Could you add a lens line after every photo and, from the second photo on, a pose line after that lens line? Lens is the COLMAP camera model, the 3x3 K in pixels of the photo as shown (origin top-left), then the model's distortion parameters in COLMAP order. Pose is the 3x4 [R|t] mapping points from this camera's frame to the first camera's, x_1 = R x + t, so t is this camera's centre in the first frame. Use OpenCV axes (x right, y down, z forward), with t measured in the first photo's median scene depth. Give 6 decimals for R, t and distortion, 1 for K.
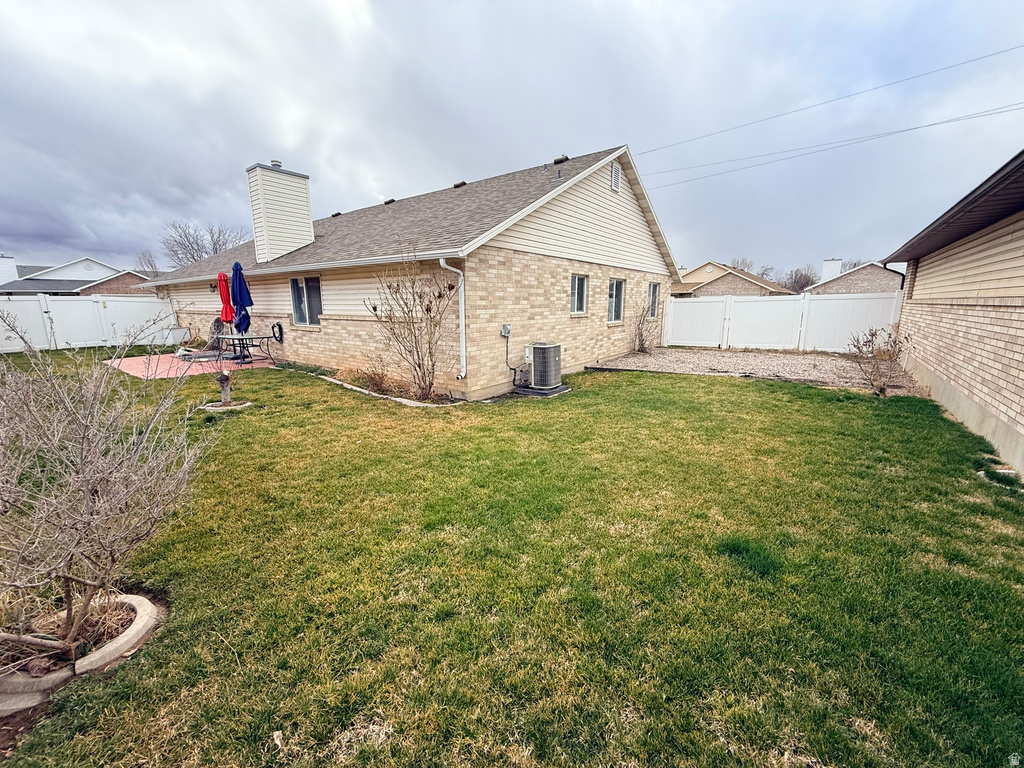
lens RADIAL K [[407.7, 0, 514.7], [0, 407.7, 380.6], [0, 0, 1]] dist [0.003308, 0.000890]
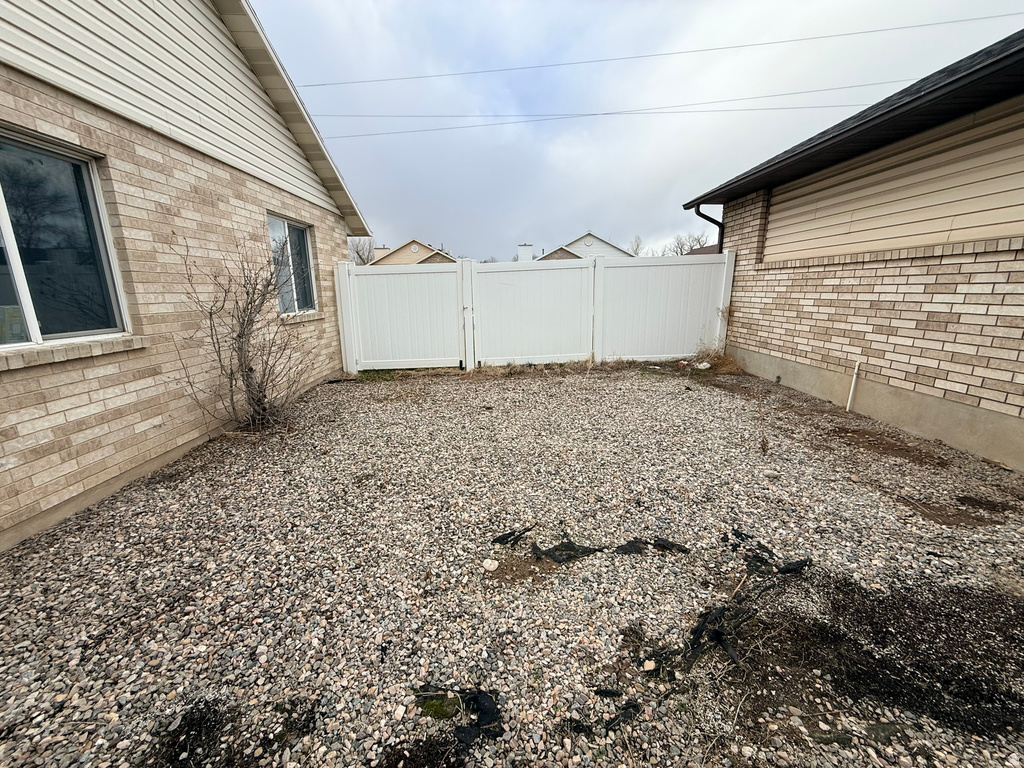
lens RADIAL K [[407.7, 0, 509.5], [0, 407.7, 382.4], [0, 0, 1]] dist [0.003308, 0.000890]
pose [[0.794576, -0.144438, 0.589734, 0.281752], [0.125540, 0.989386, 0.073175, -0.100240], [-0.594044, 0.015892, 0.804275, 0.628332]]
